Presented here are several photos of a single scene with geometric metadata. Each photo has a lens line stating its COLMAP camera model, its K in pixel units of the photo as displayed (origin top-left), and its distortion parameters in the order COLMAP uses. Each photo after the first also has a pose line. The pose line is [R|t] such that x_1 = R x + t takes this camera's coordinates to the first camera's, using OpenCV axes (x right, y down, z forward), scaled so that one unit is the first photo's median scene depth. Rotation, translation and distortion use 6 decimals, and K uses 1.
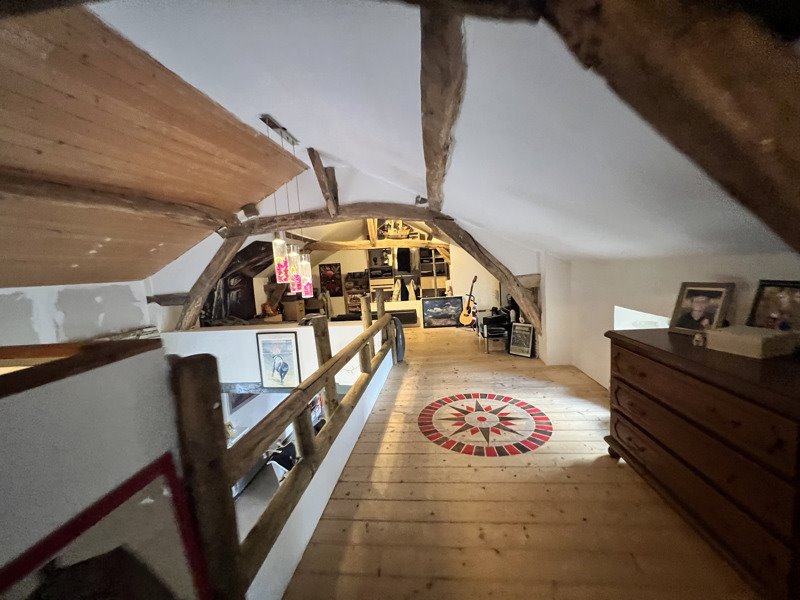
lens RADIAL K [[318.7, 0, 402.6], [0, 318.7, 301.7], [0, 0, 1]] dist [-0.001635, -0.000264]
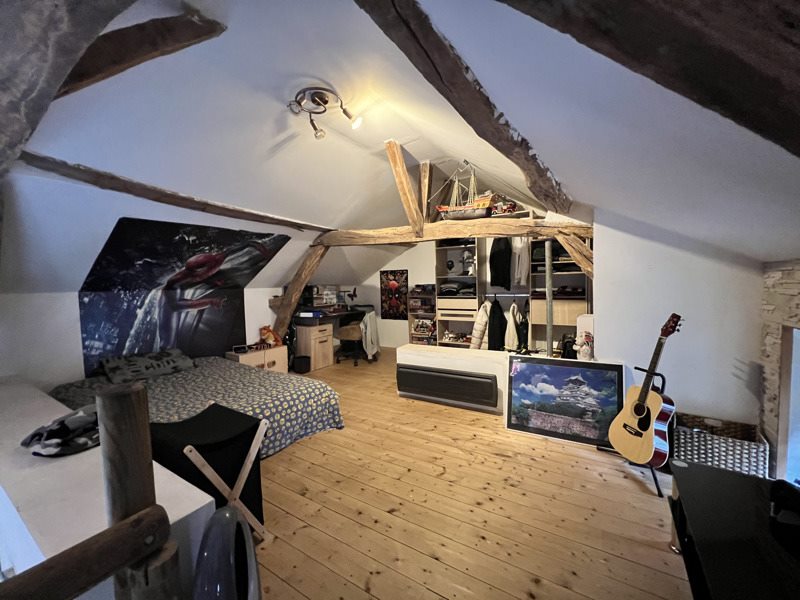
lens RADIAL K [[318.7, 0, 402.6], [0, 318.7, 301.7], [0, 0, 1]] dist [-0.001635, -0.000264]
pose [[0.904292, 0.063019, -0.422237, 0.099403], [-0.073810, 0.997230, -0.009239, -0.061483], [0.420485, 0.039520, 0.906438, 0.513660]]
